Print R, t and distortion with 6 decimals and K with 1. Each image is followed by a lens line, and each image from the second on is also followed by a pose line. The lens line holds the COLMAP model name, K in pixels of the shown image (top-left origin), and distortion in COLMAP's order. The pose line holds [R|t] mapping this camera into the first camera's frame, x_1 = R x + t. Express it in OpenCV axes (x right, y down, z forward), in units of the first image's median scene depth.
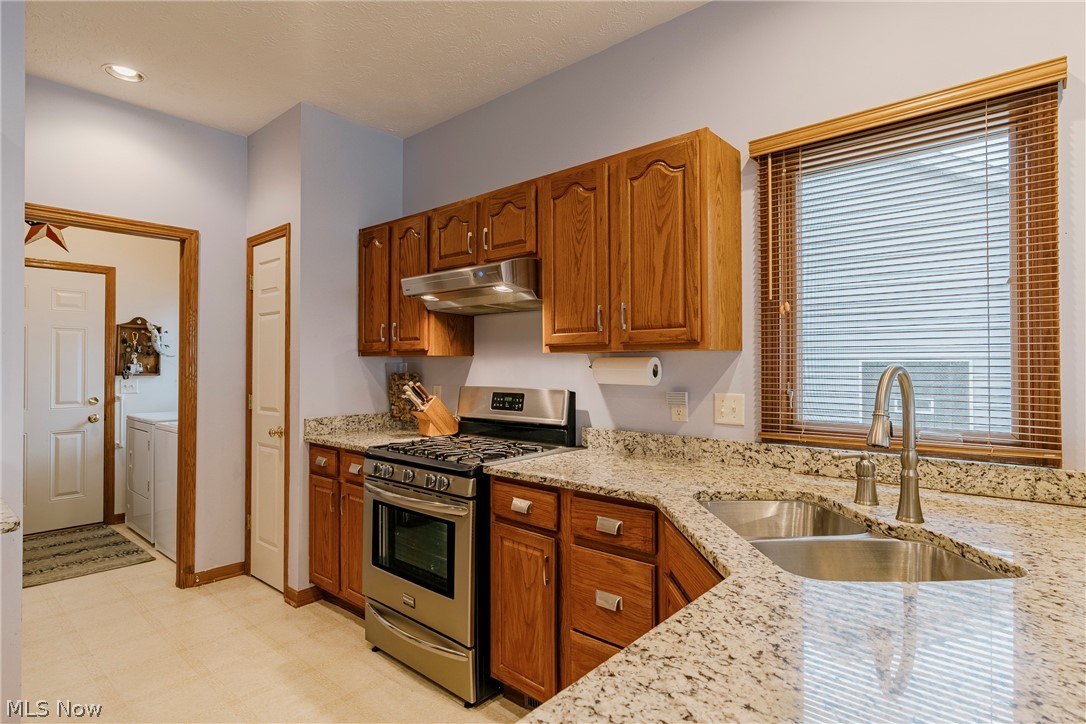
lens RADIAL K [[571.8, 0, 543.0], [0, 571.8, 362.0], [0, 0, 1]] dist [-0.000747, 0.000084]
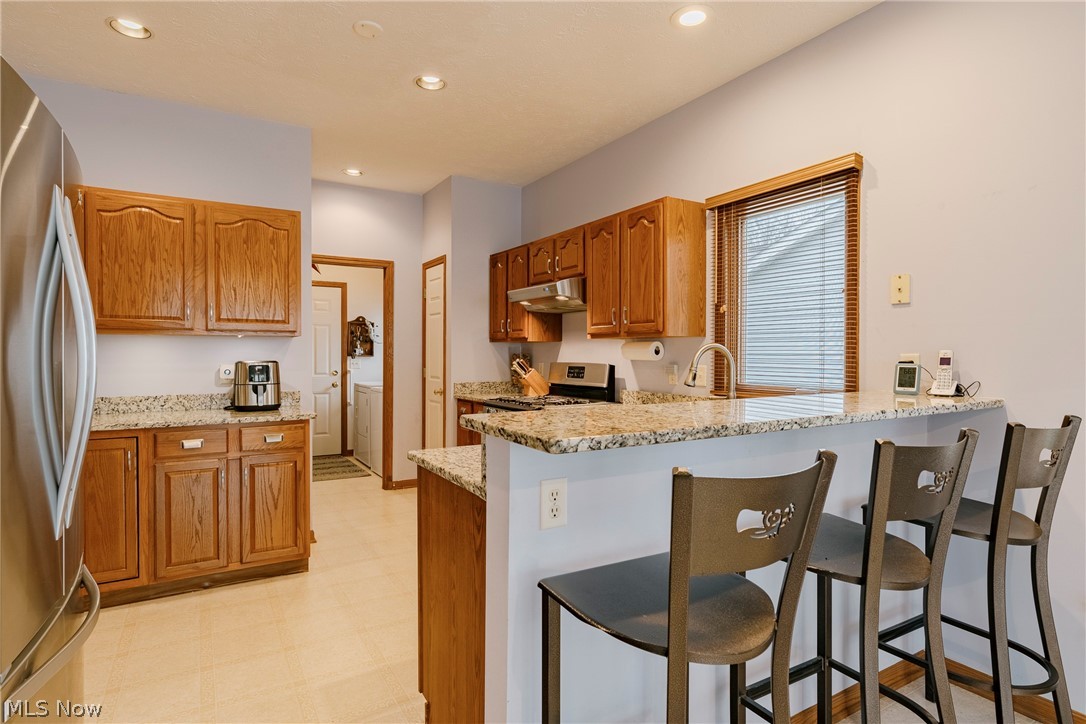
lens RADIAL K [[588.0, 0, 543.0], [0, 588.0, 362.0], [0, 0, 1]] dist [-0.000699, -0.000533]
pose [[0.951339, 0.006717, -0.308073, 0.288025], [-0.000353, 0.999785, 0.020709, 0.010173], [0.308146, -0.019593, 0.951137, -0.414697]]
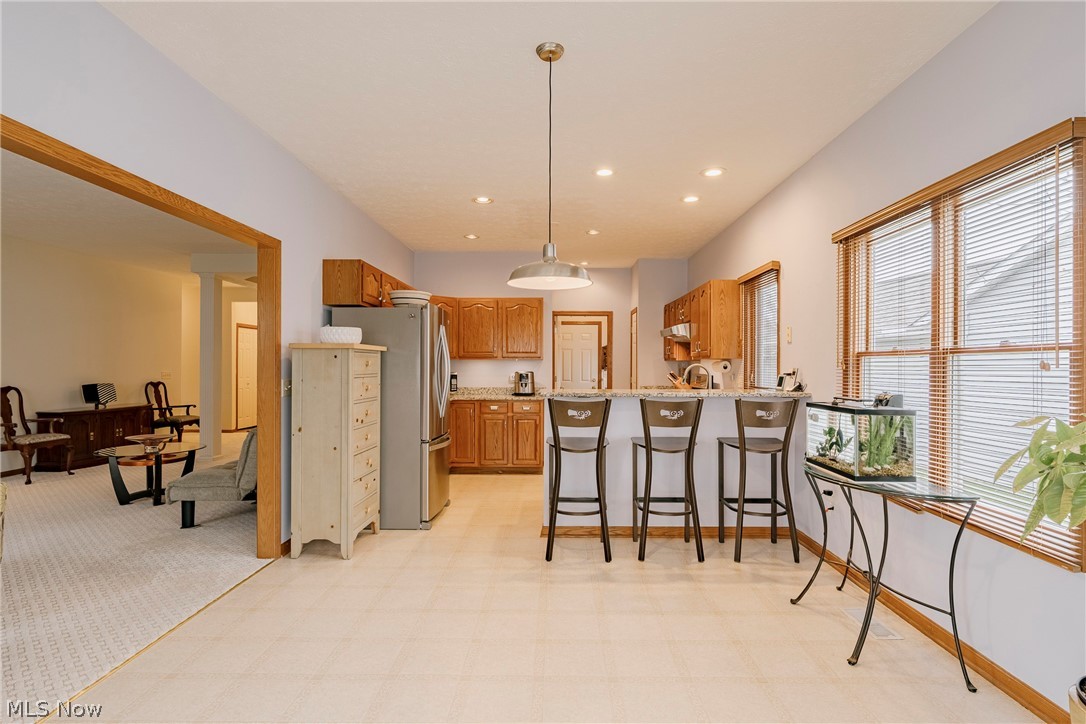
lens RADIAL K [[571.5, 0, 543.0], [0, 571.5, 362.0], [0, 0, 1]] dist [-0.000183, 0.000015]
pose [[0.643649, -0.005895, -0.765298, 1.194749], [0.005008, 0.999981, -0.003490, 0.001909], [0.765304, -0.001587, 0.643667, -0.909890]]
